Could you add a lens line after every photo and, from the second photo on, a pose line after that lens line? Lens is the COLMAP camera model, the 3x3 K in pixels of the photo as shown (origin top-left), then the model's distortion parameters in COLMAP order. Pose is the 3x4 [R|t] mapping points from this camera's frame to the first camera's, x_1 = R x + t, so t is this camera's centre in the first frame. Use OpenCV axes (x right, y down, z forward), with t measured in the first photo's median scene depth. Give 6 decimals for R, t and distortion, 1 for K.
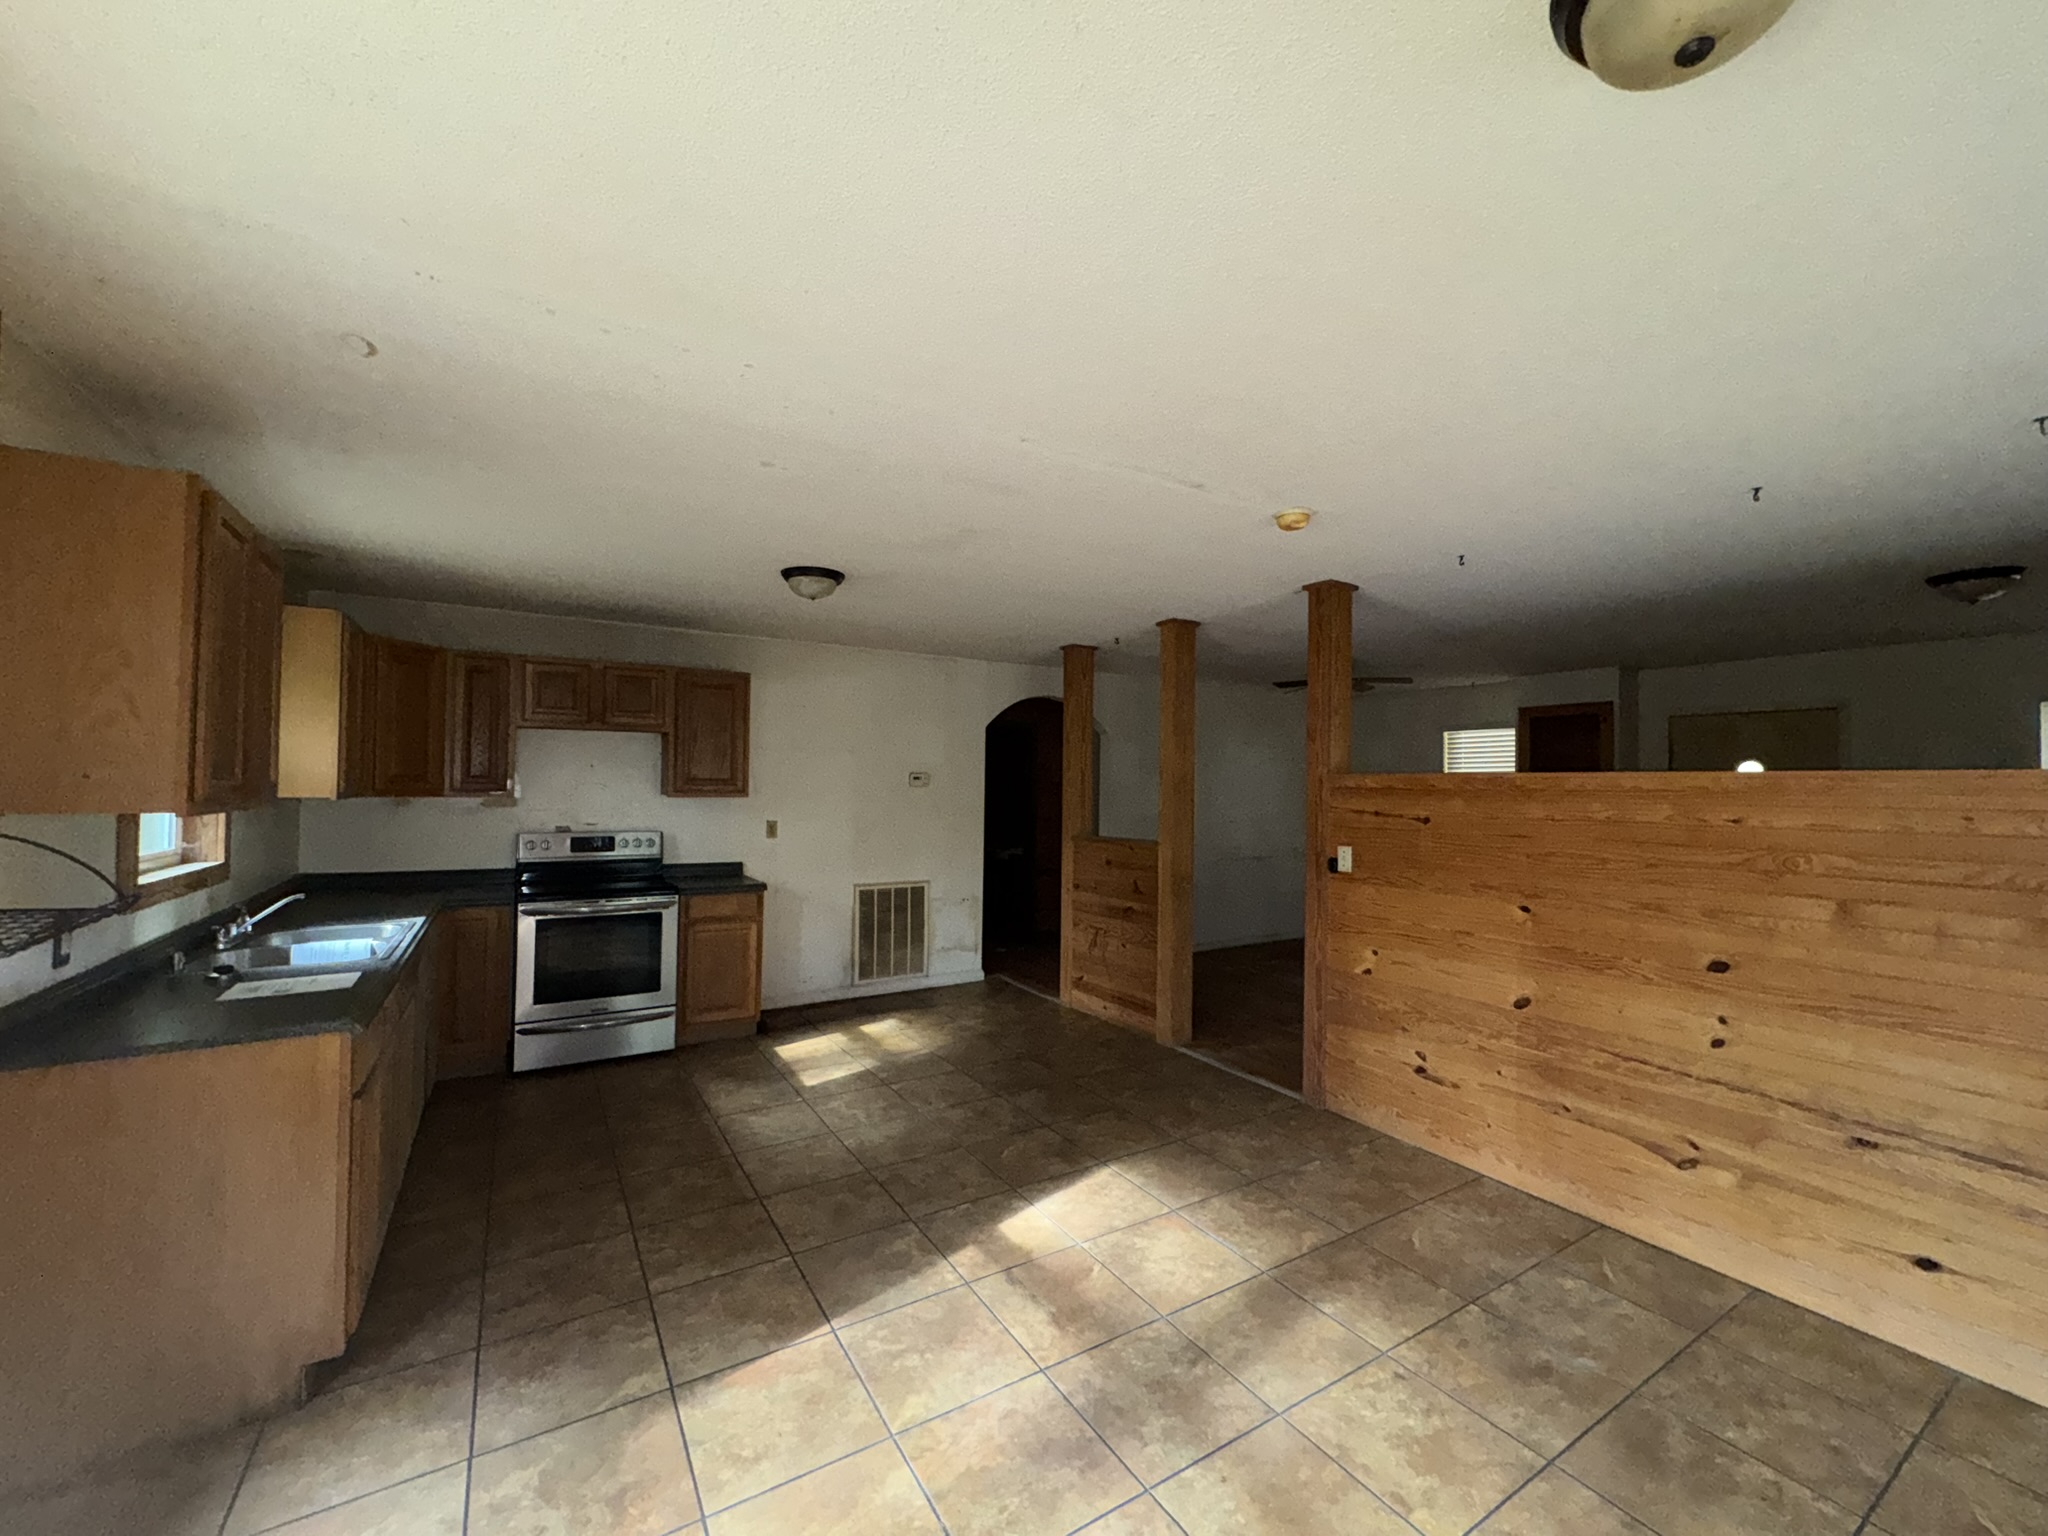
lens RADIAL K [[817.5, 0, 1019.5], [0, 817.5, 763.6], [0, 0, 1]] dist [-0.001811, 0.000384]
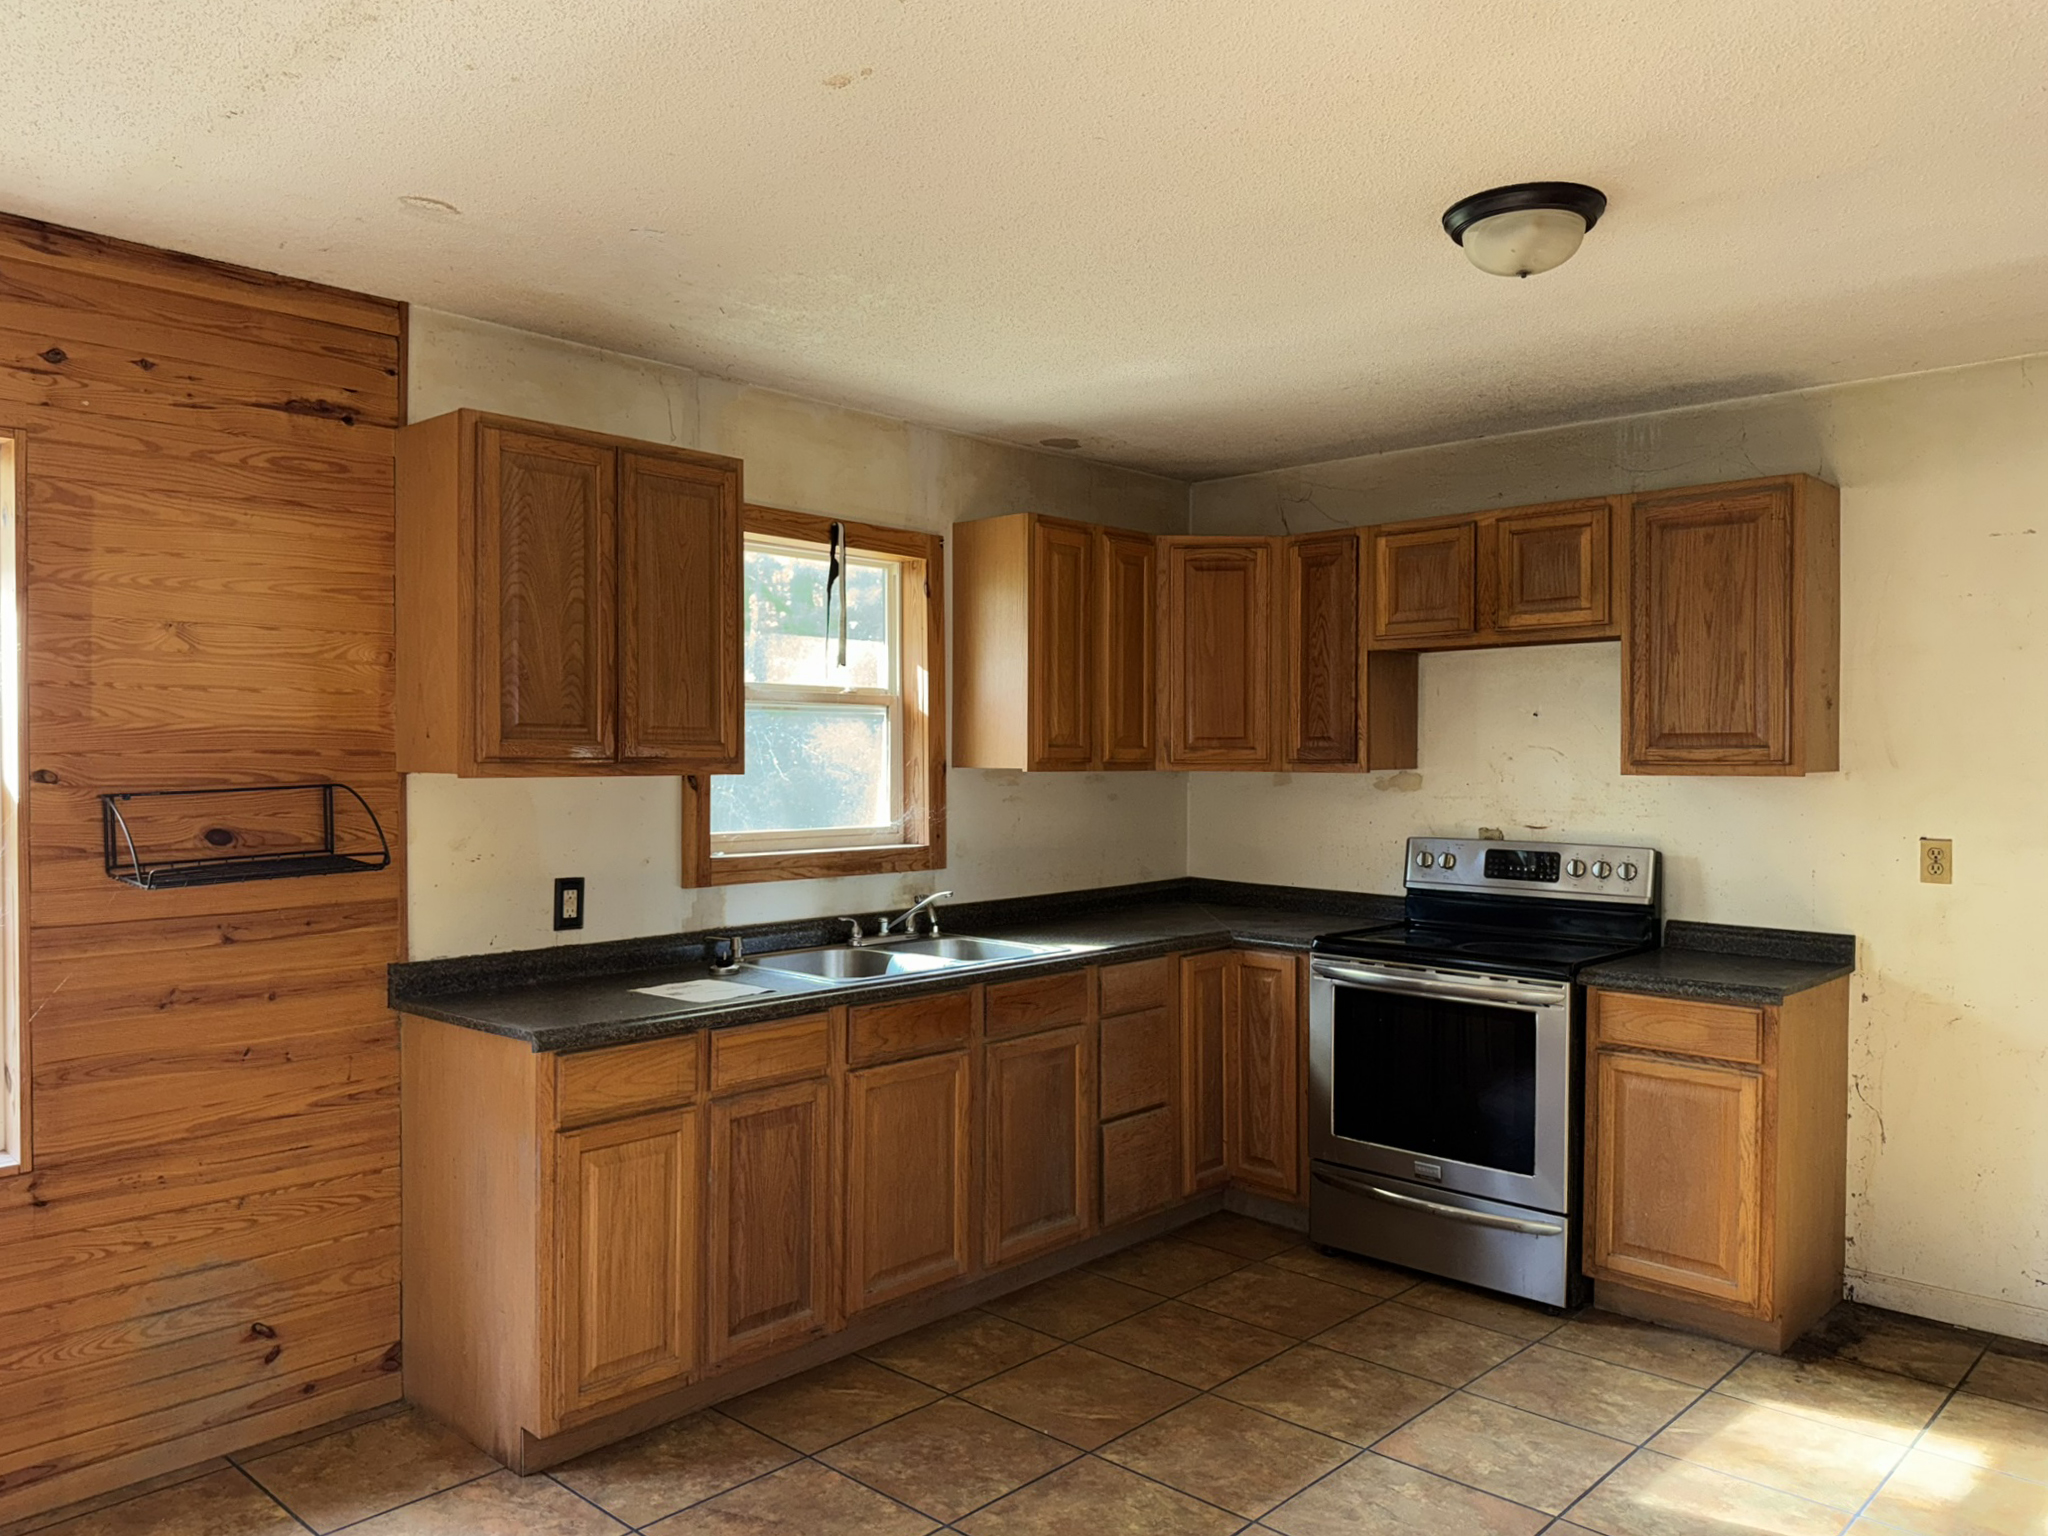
lens RADIAL K [[1476.0, 0, 1027.6], [0, 1476.0, 767.6], [0, 0, 1]] dist [-0.001648, -0.008570]
pose [[0.246772, -0.002630, -0.969070, 0.308118], [0.029317, 0.999559, 0.004752, 0.023404], [0.968630, -0.029582, 0.246741, 0.470930]]
